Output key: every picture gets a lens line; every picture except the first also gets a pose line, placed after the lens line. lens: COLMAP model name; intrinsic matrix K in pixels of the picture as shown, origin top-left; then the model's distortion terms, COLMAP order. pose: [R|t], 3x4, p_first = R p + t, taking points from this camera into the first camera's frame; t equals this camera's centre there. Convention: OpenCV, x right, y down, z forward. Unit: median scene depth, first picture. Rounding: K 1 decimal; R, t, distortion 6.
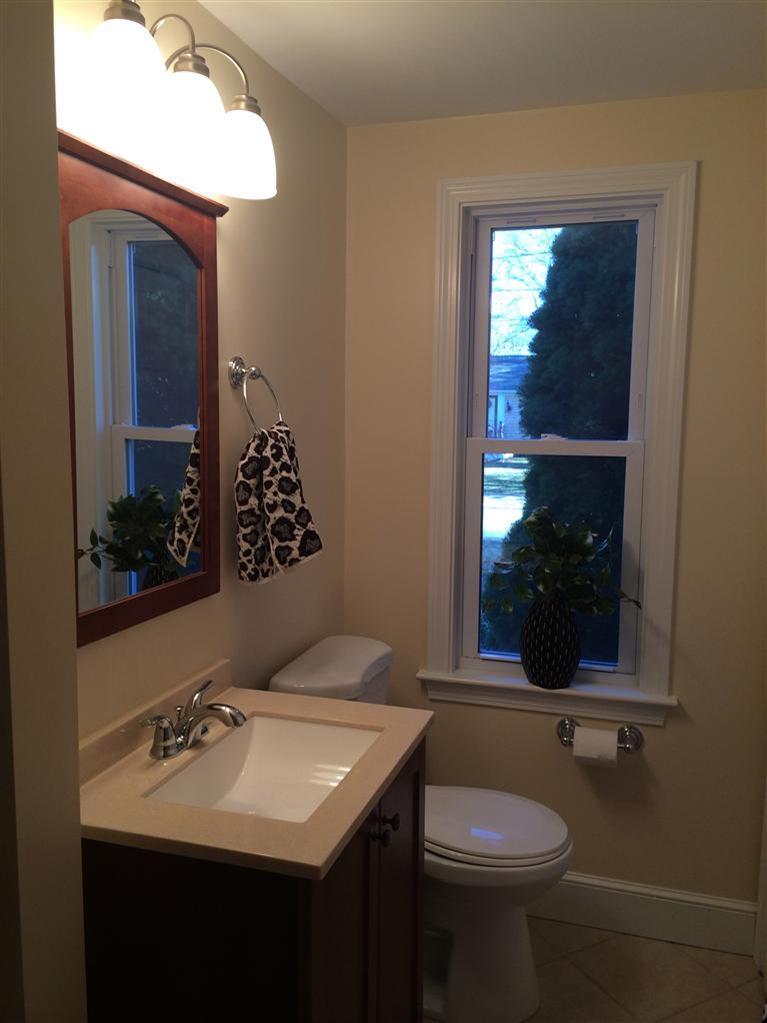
lens RADIAL K [[875.4, 0, 383.0], [0, 875.4, 508.8], [0, 0, 1]] dist [0.078024, -0.104751]
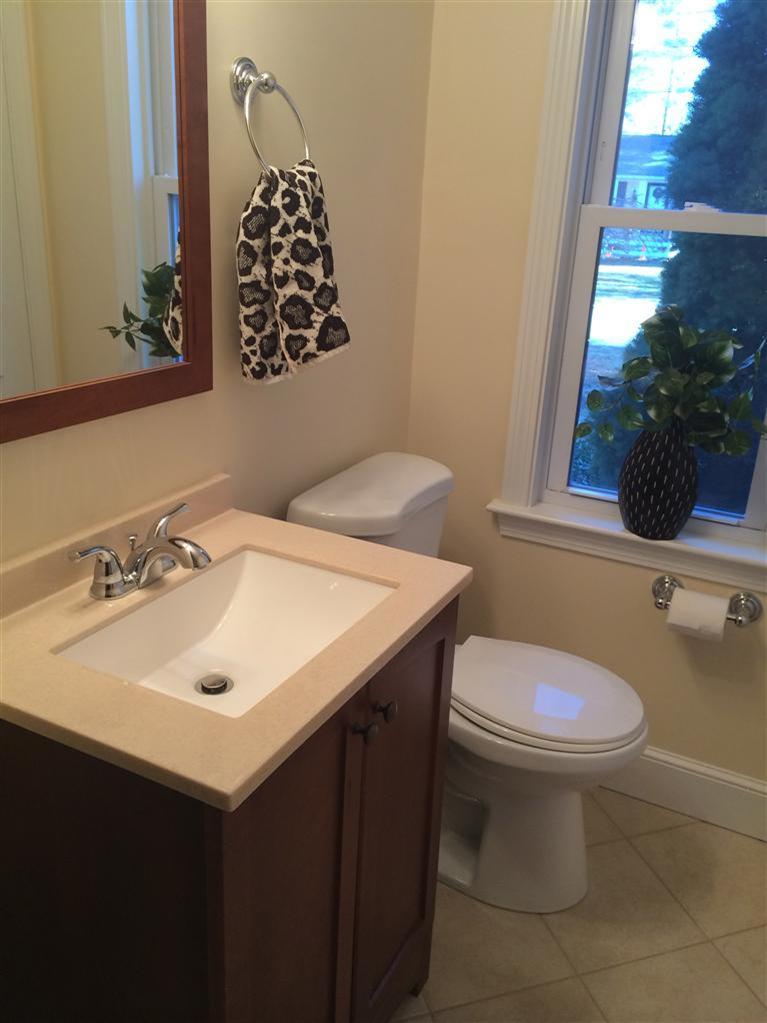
lens RADIAL K [[875.4, 0, 376.5], [0, 875.4, 516.6], [0, 0, 1]] dist [0.078024, -0.104751]
pose [[0.984432, 0.092512, -0.149452, 0.073371], [-0.055123, 0.969878, 0.237270, 0.009646], [0.166900, -0.225338, 0.959879, 0.226068]]
